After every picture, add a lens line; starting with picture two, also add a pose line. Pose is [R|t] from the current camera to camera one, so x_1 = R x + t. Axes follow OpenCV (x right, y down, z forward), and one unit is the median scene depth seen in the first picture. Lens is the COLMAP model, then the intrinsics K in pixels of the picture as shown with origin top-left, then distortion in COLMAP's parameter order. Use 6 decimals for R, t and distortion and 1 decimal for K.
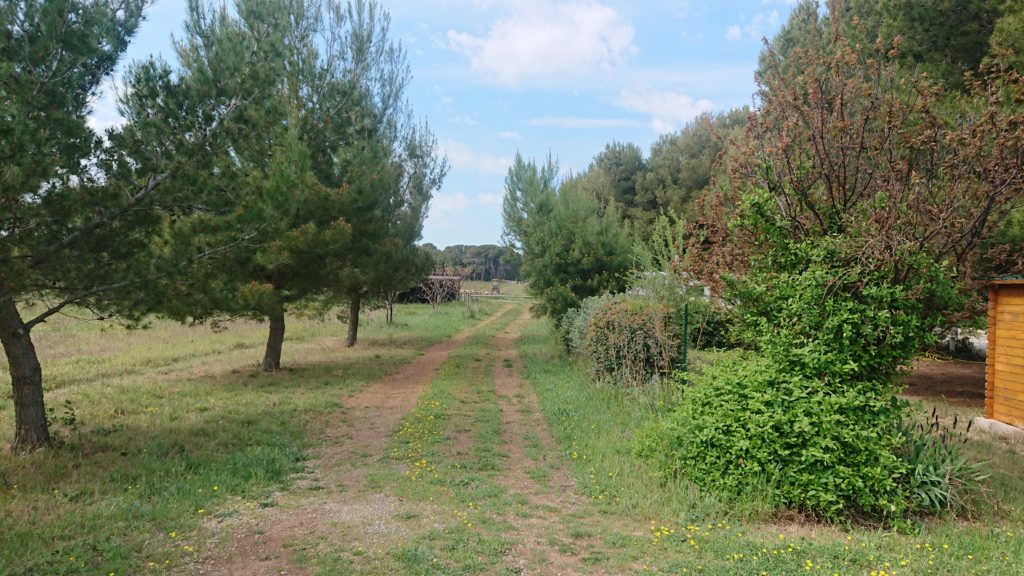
lens RADIAL K [[715.5, 0, 513.4], [0, 715.5, 293.5], [0, 0, 1]] dist [-0.003919, 0.010457]
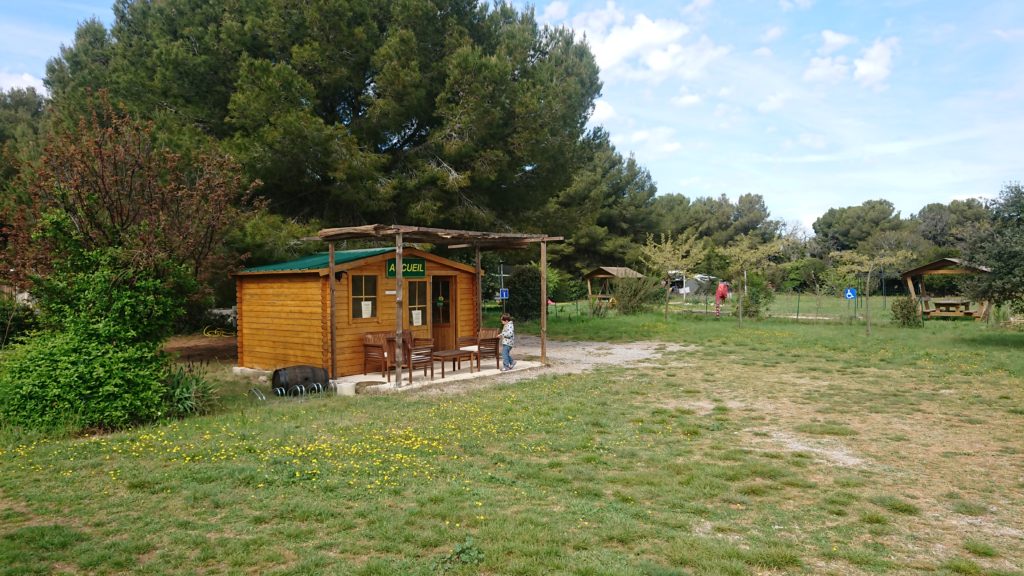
lens RADIAL K [[715.5, 0, 515.3], [0, 715.5, 297.5], [0, 0, 1]] dist [-0.003919, 0.010457]
pose [[0.621289, -0.049938, 0.781988, -0.213804], [0.034728, 0.998741, 0.036189, -0.001459], [-0.782811, 0.004673, 0.622242, -0.601942]]
